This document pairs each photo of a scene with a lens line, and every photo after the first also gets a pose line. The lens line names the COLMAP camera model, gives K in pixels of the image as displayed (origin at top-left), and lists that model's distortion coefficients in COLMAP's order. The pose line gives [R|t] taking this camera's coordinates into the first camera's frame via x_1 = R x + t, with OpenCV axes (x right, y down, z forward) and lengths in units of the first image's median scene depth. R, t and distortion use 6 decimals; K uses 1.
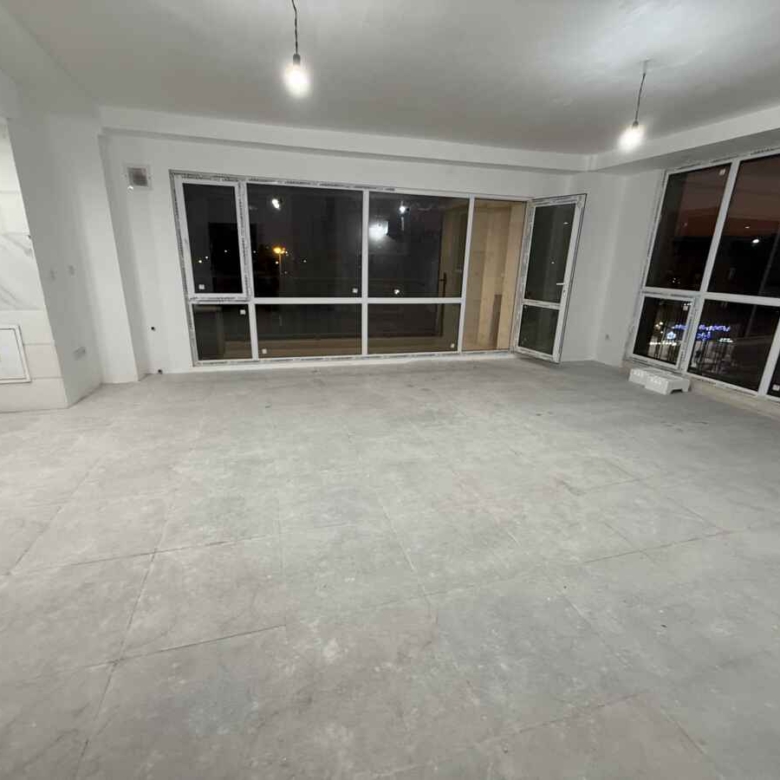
lens RADIAL K [[423.9, 0, 386.3], [0, 423.9, 398.6], [0, 0, 1]] dist [0.000990, 0.000590]
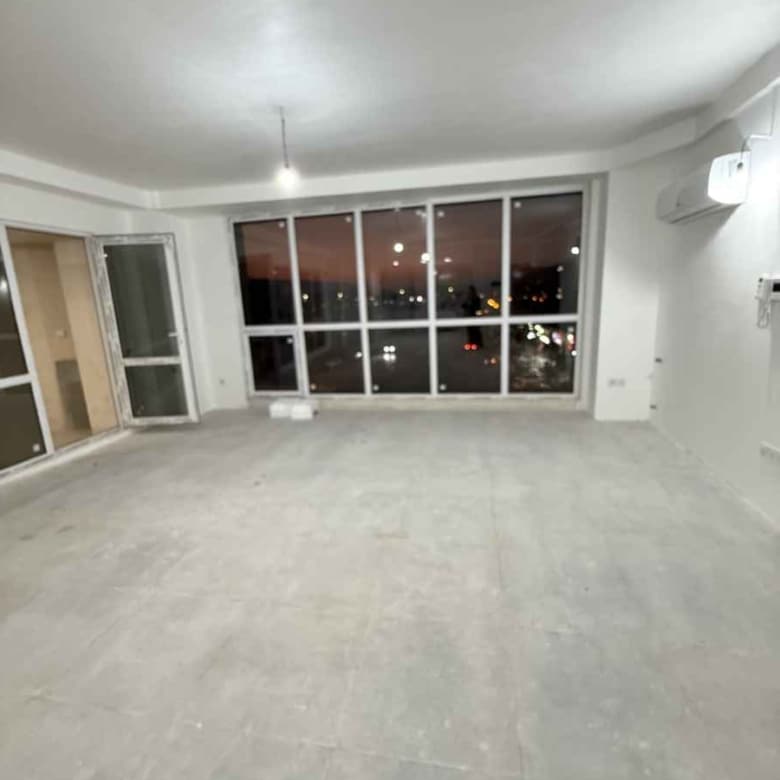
lens RADIAL K [[424.0, 0, 390.0], [0, 424.0, 390.0], [0, 0, 1]] dist [0.002682, 0.001126]
pose [[0.438211, -0.235941, 0.867354, -0.178818], [0.337697, 0.937463, 0.084399, -0.100006], [-0.833026, 0.255918, 0.490484, 0.275356]]
